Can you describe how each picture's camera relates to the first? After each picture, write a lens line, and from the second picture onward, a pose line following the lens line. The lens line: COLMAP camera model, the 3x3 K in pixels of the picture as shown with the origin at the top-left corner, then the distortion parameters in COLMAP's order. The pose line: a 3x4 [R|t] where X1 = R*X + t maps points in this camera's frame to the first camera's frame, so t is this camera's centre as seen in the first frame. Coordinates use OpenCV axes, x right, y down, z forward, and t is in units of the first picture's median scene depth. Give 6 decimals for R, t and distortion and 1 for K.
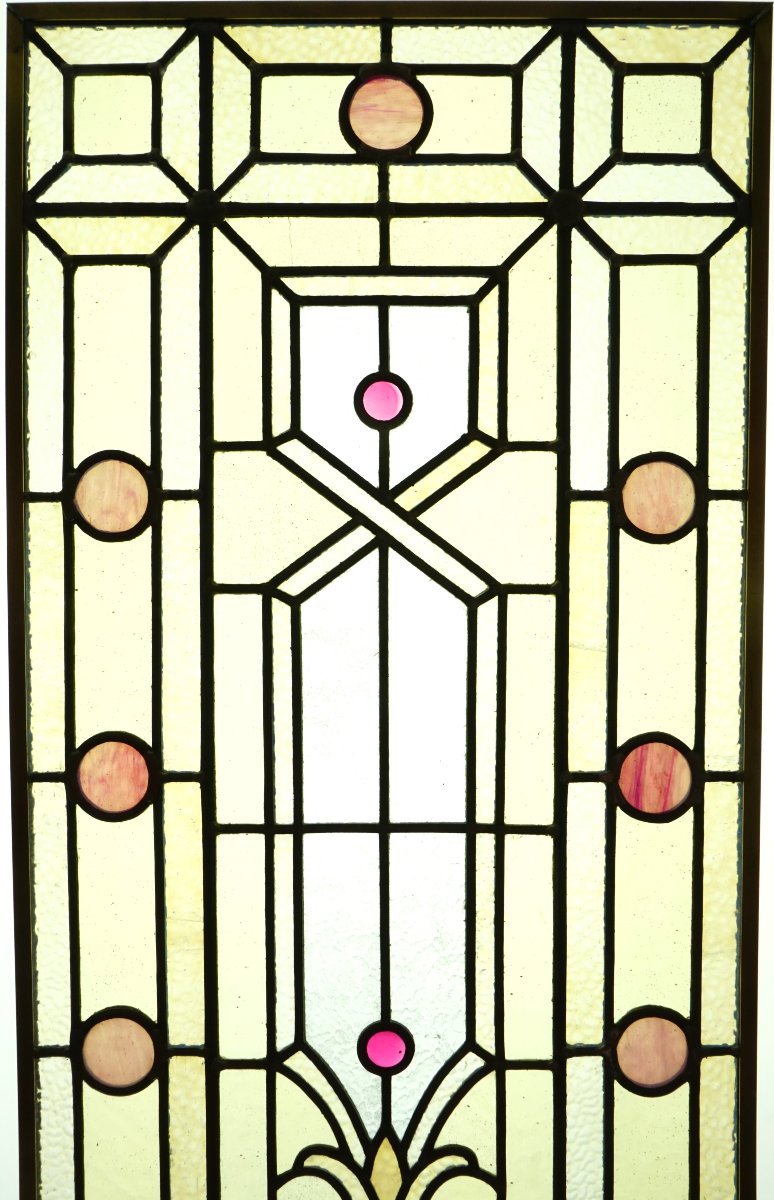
lens RADIAL K [[845.3, 0, 419.0], [0, 845.3, 514.4], [0, 0, 1]] dist [-0.019261, 0.017301]
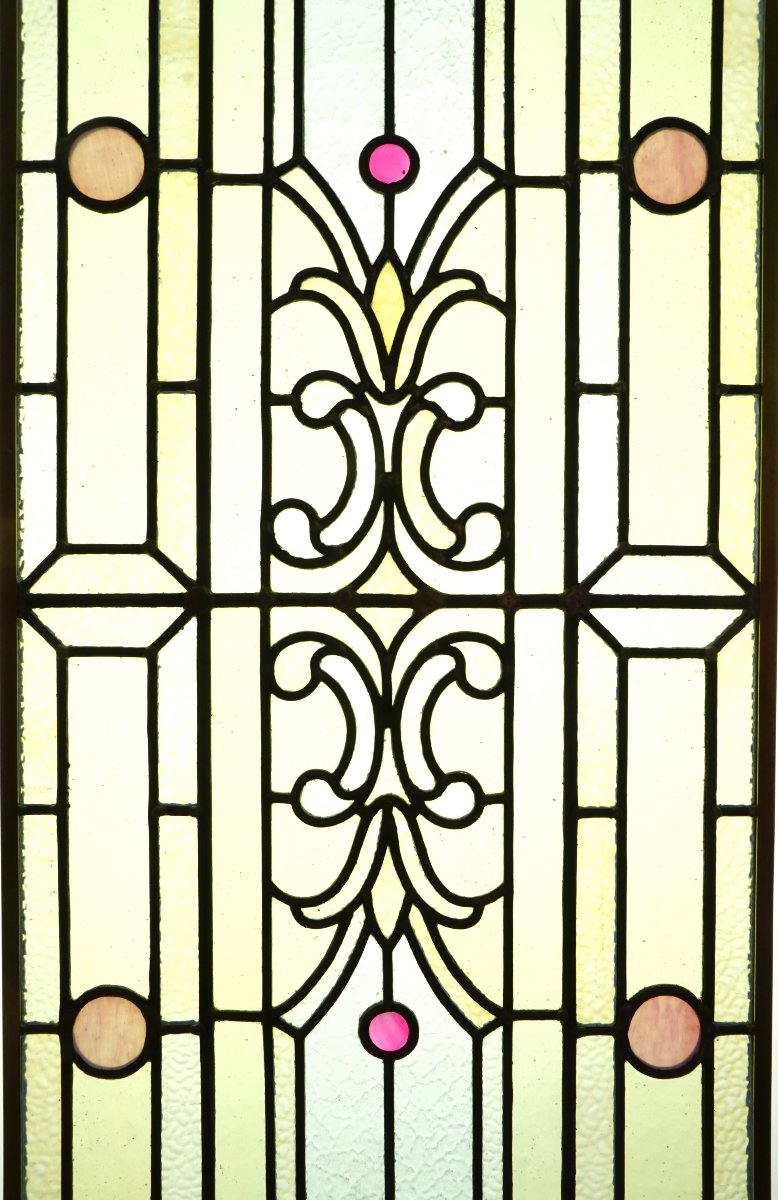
lens RADIAL K [[863.1, 0, 430.2], [0, 863.1, 618.6], [0, 0, 1]] dist [-0.035581, 0.027142]
pose [[0.999958, 0.007341, 0.005493, 0.004985], [-0.007192, 0.999617, -0.026718, 1.166911], [-0.005687, 0.026677, 0.999628, 0.051503]]
